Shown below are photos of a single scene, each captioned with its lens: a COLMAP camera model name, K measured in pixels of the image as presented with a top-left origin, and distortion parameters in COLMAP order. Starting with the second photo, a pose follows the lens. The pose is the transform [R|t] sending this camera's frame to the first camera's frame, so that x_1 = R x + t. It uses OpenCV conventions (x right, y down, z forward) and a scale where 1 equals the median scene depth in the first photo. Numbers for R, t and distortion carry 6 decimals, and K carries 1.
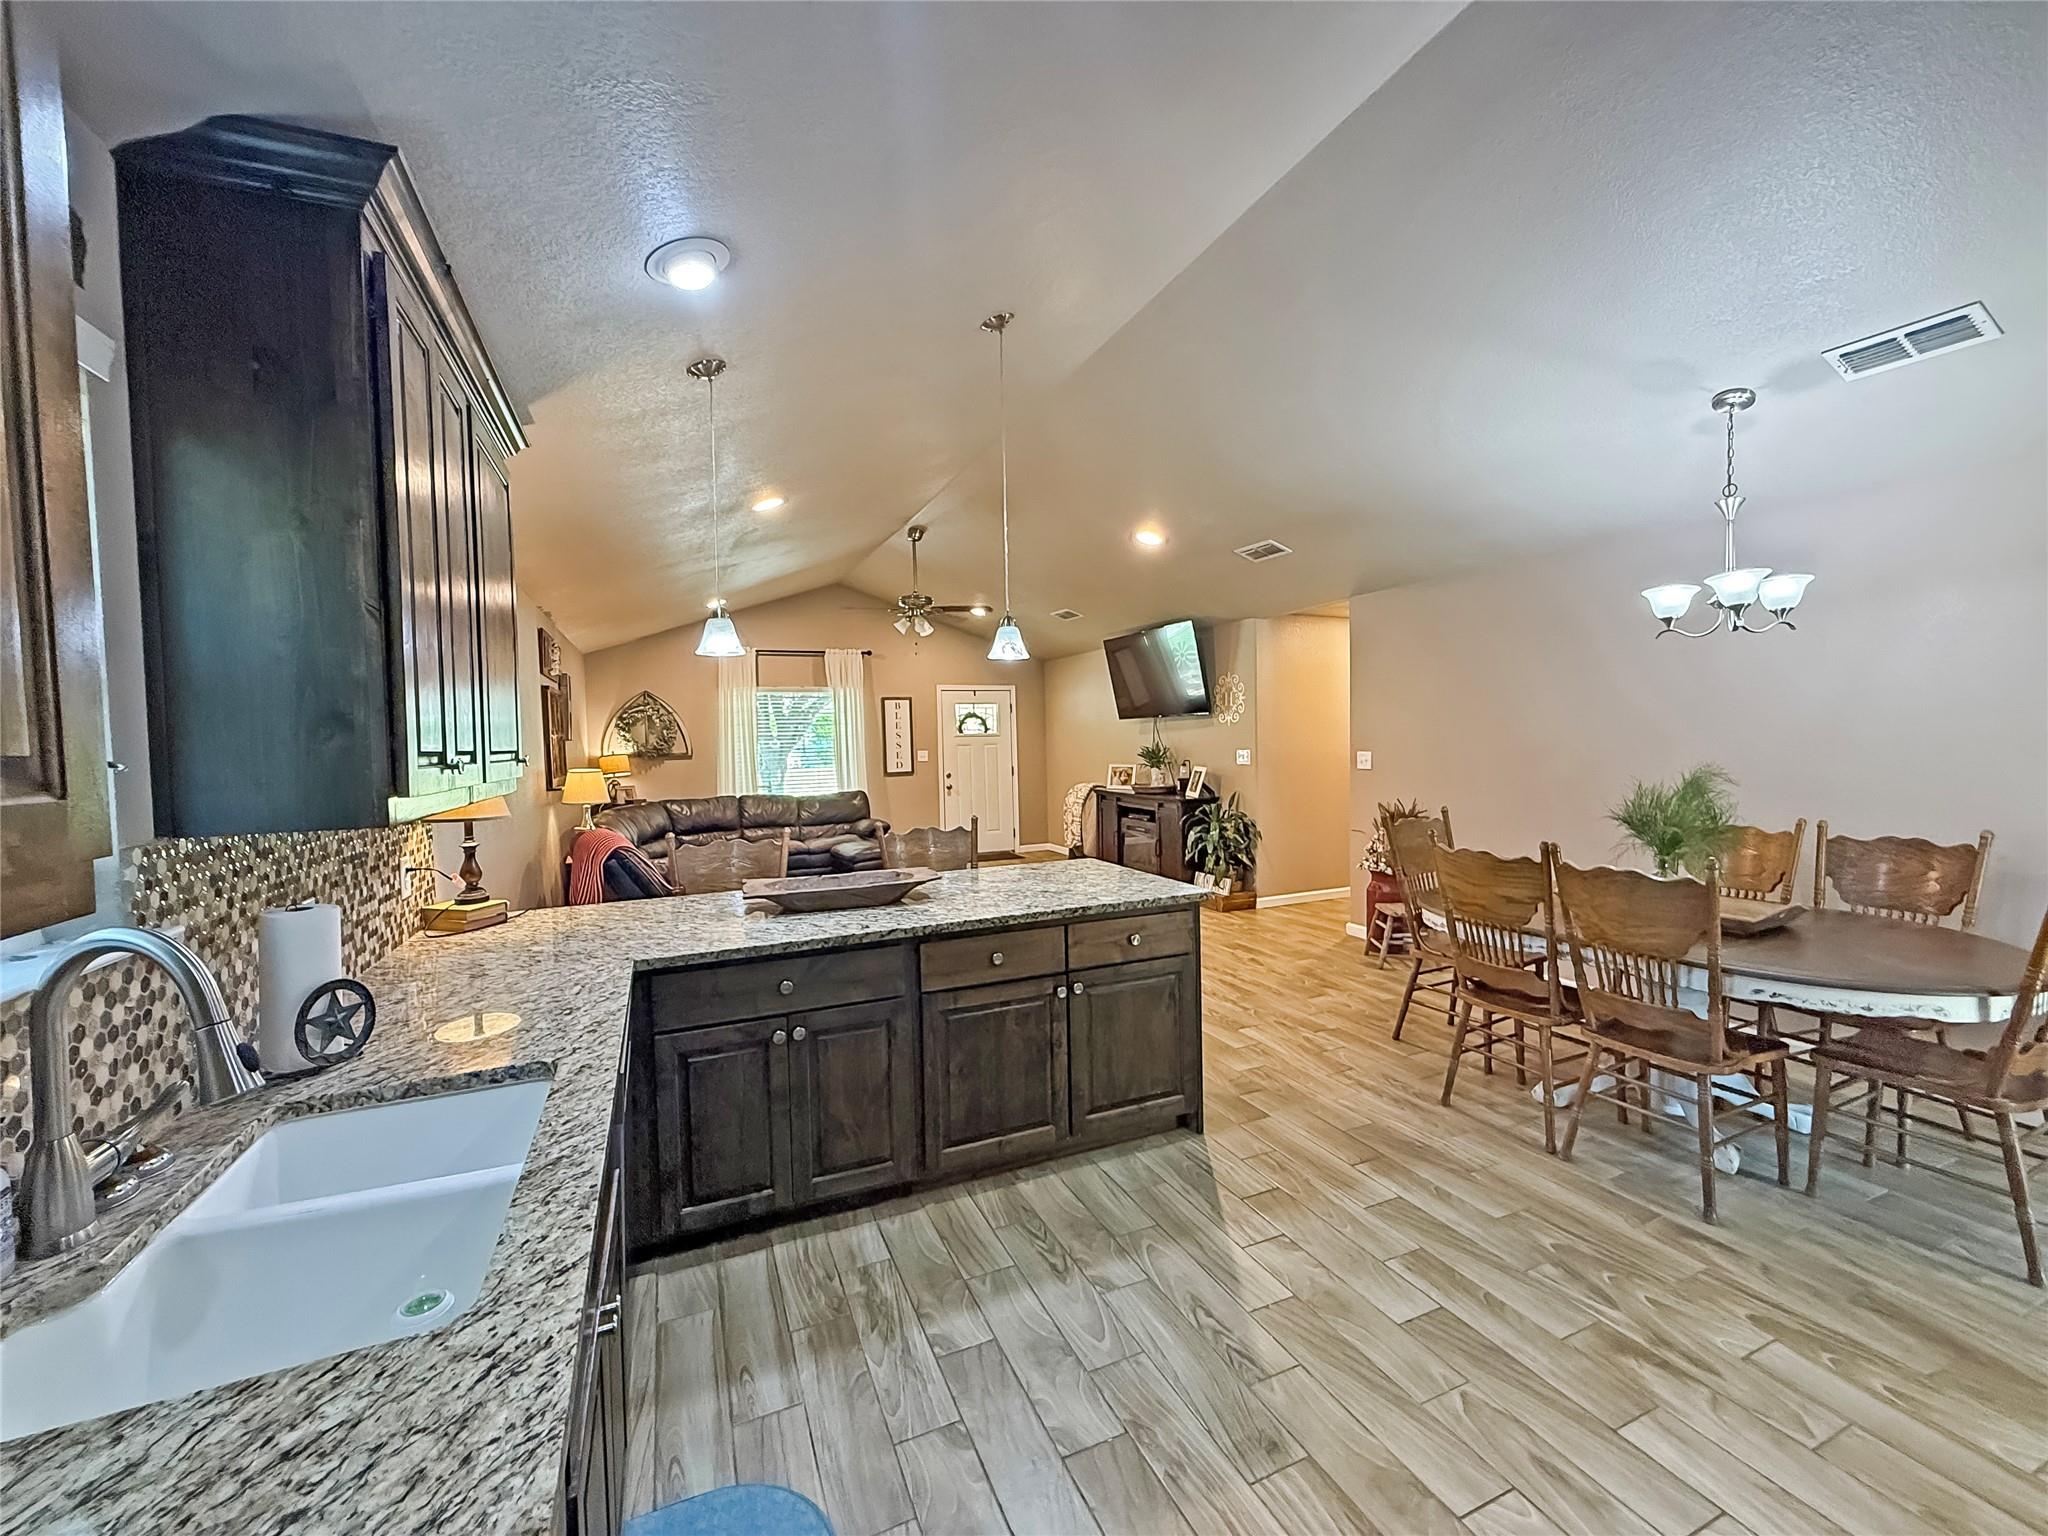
lens RADIAL K [[812.5, 0, 1018.5], [0, 812.5, 765.1], [0, 0, 1]] dist [-0.001423, 0.000152]
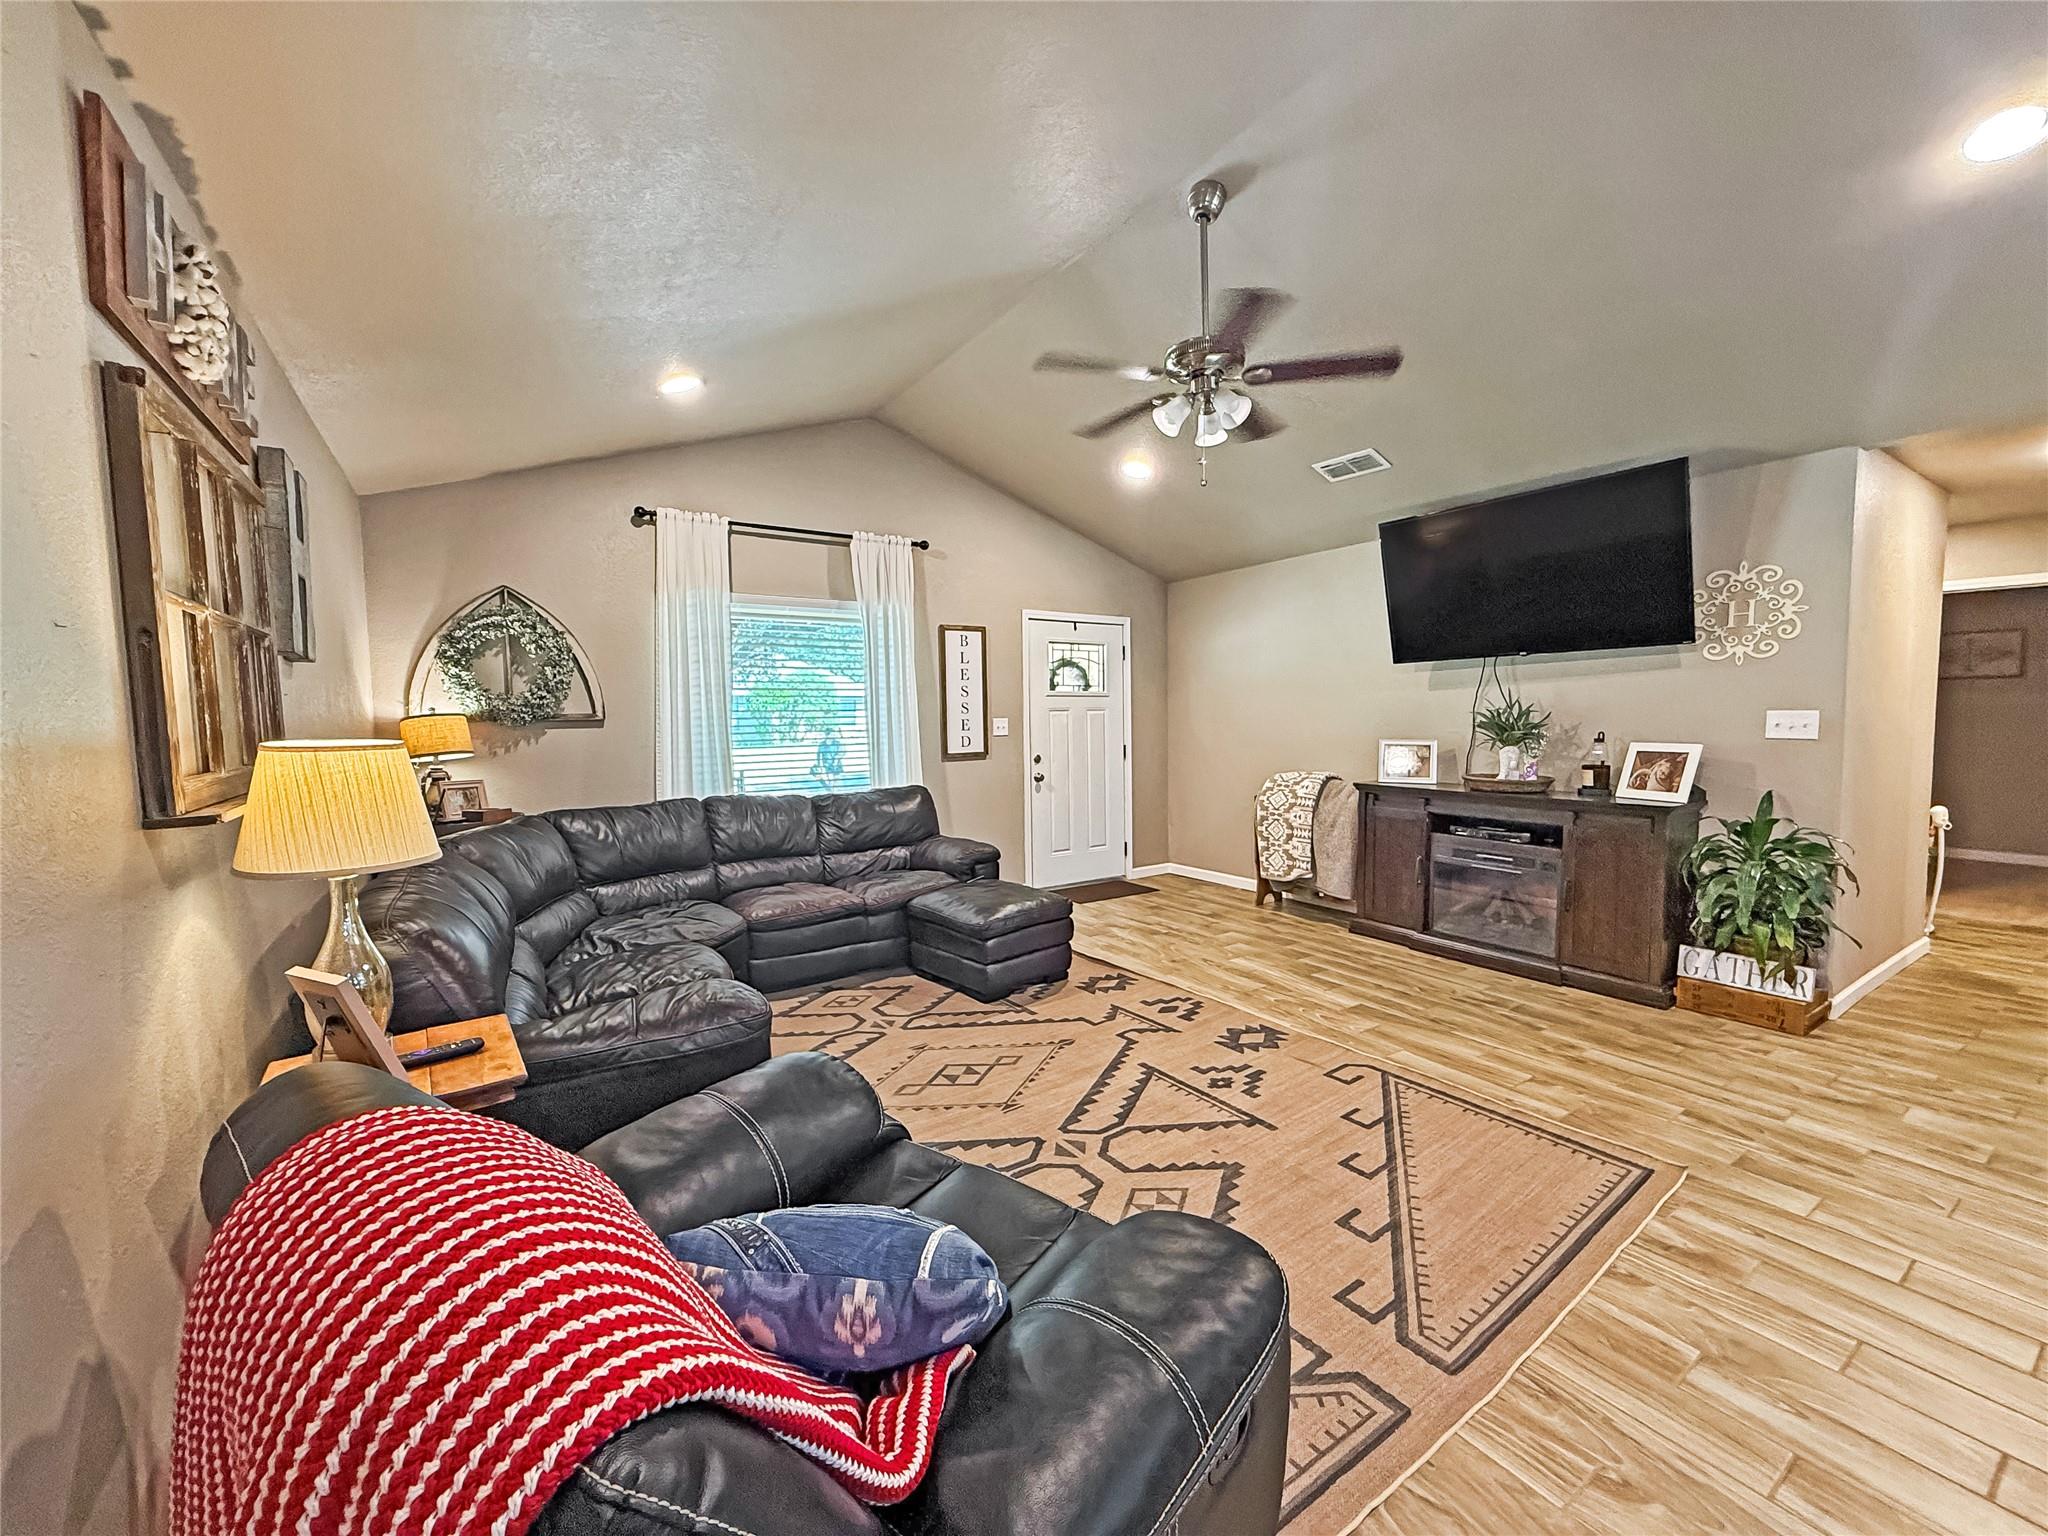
lens RADIAL K [[812.5, 0, 1022.4], [0, 812.5, 768.4], [0, 0, 1]] dist [-0.001423, 0.000152]
pose [[0.985053, -0.000859, 0.172248, -0.244125], [-0.003439, 0.999690, 0.024657, 0.005610], [-0.172215, -0.024881, 0.984745, 0.478033]]
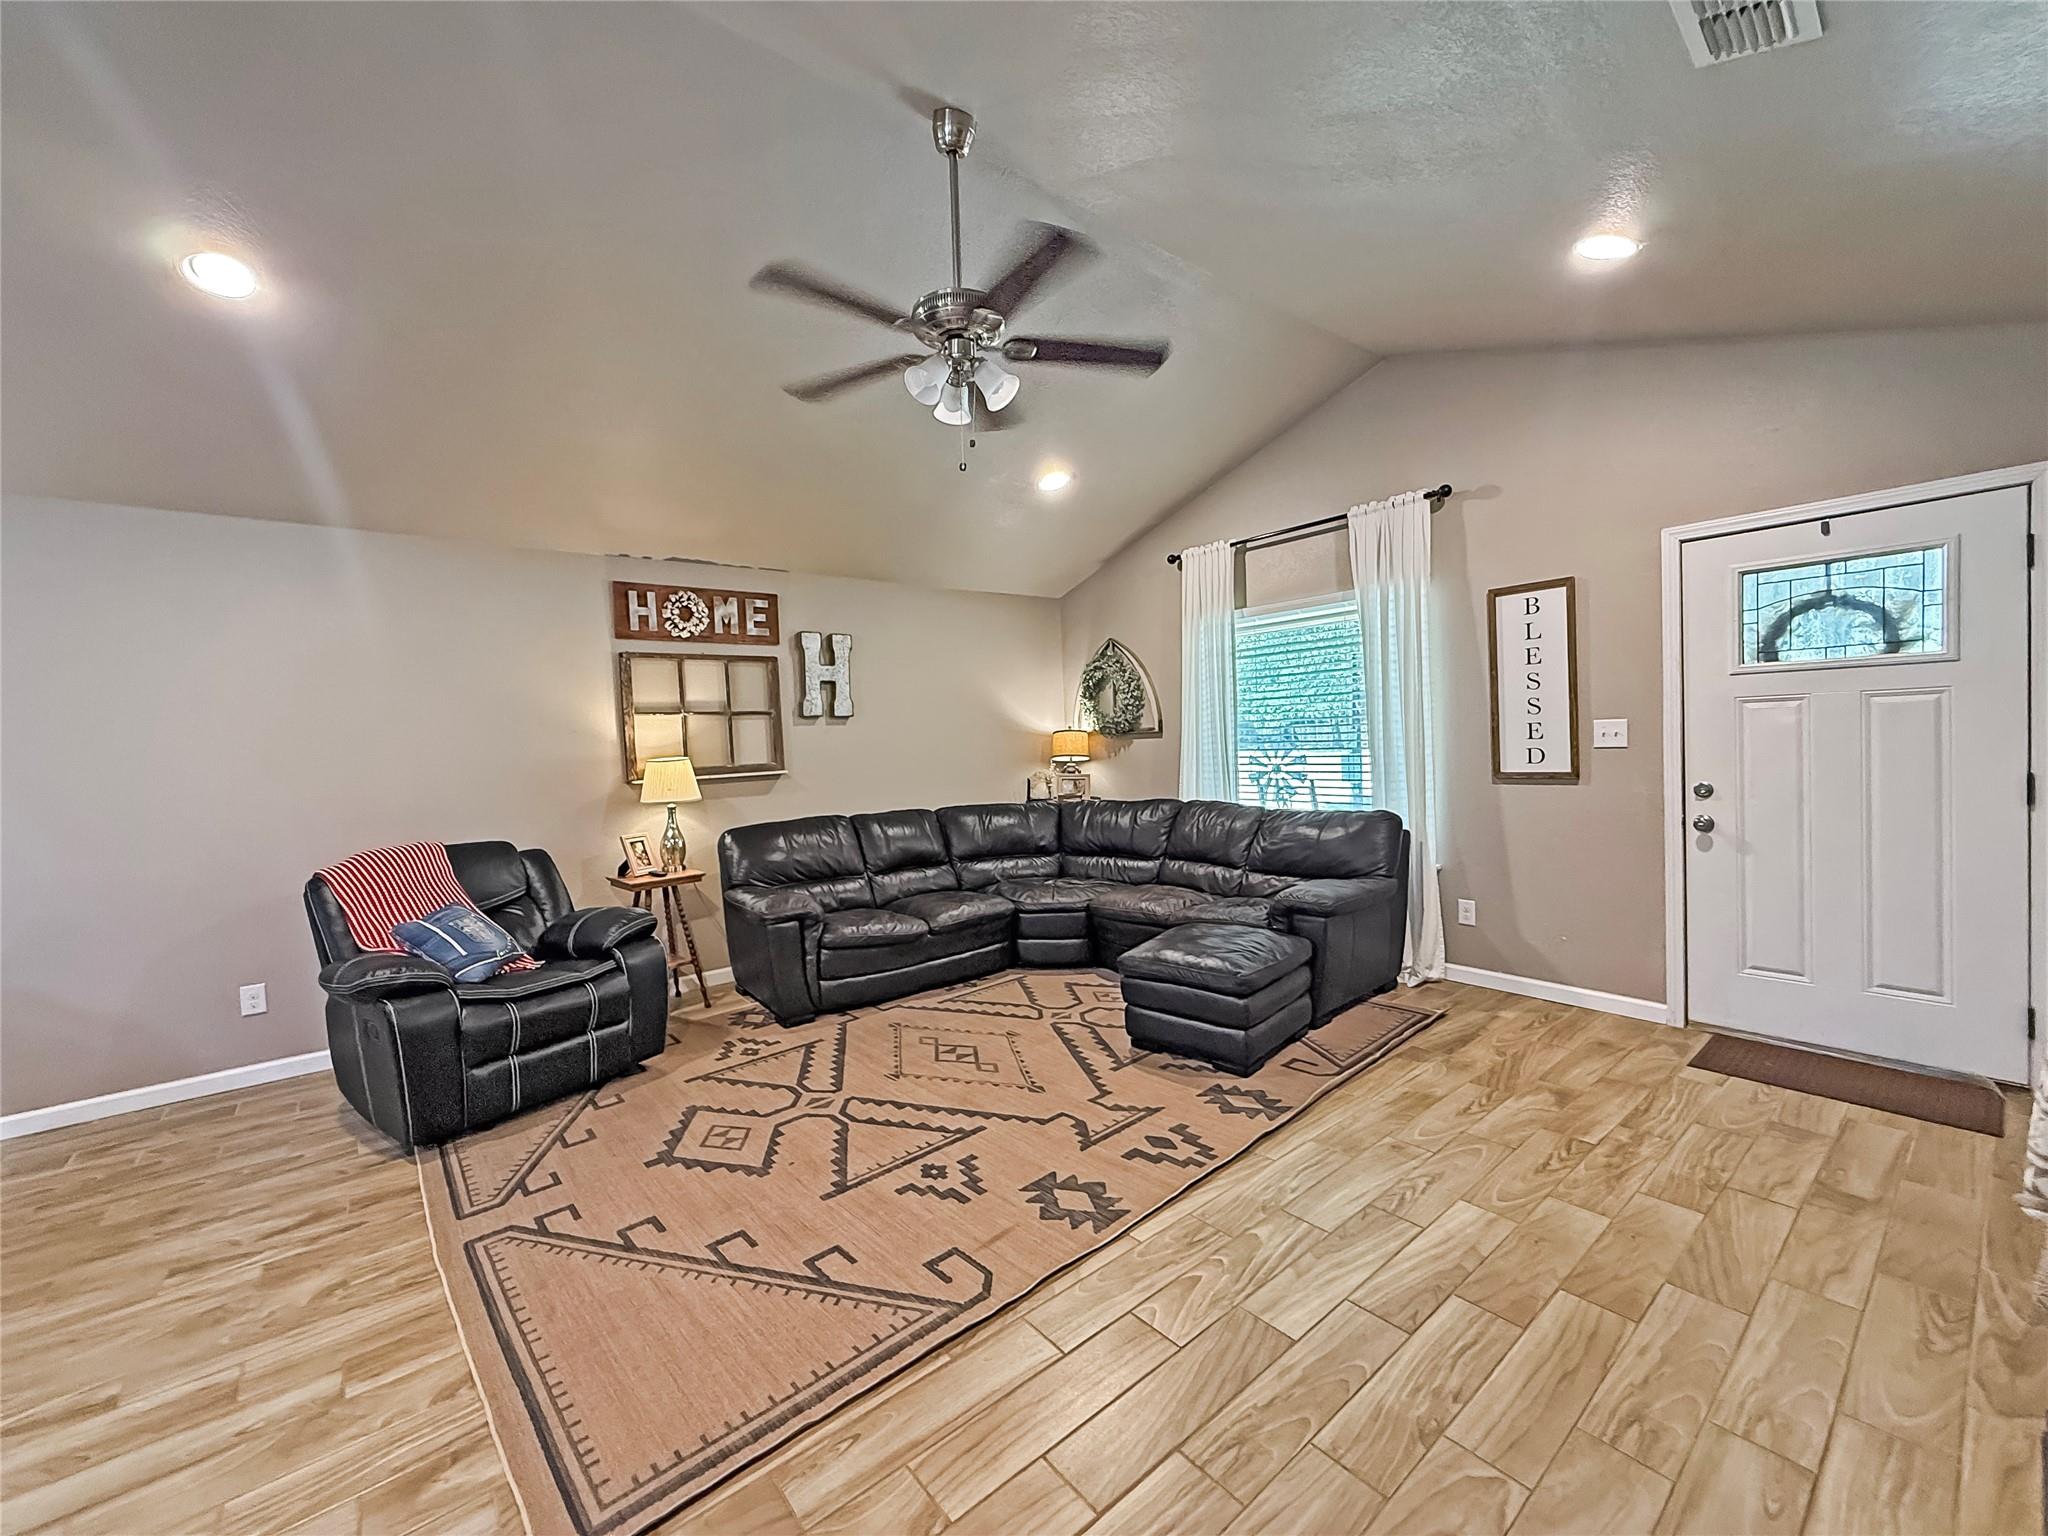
lens RADIAL K [[812.5, 0, 1010.1], [0, 812.5, 767.2], [0, 0, 1]] dist [-0.001423, 0.000152]
pose [[0.265869, 0.046941, -0.962866, 0.197383], [-0.001478, 0.998832, 0.048286, -0.015597], [0.964008, -0.011415, 0.265628, 0.757087]]
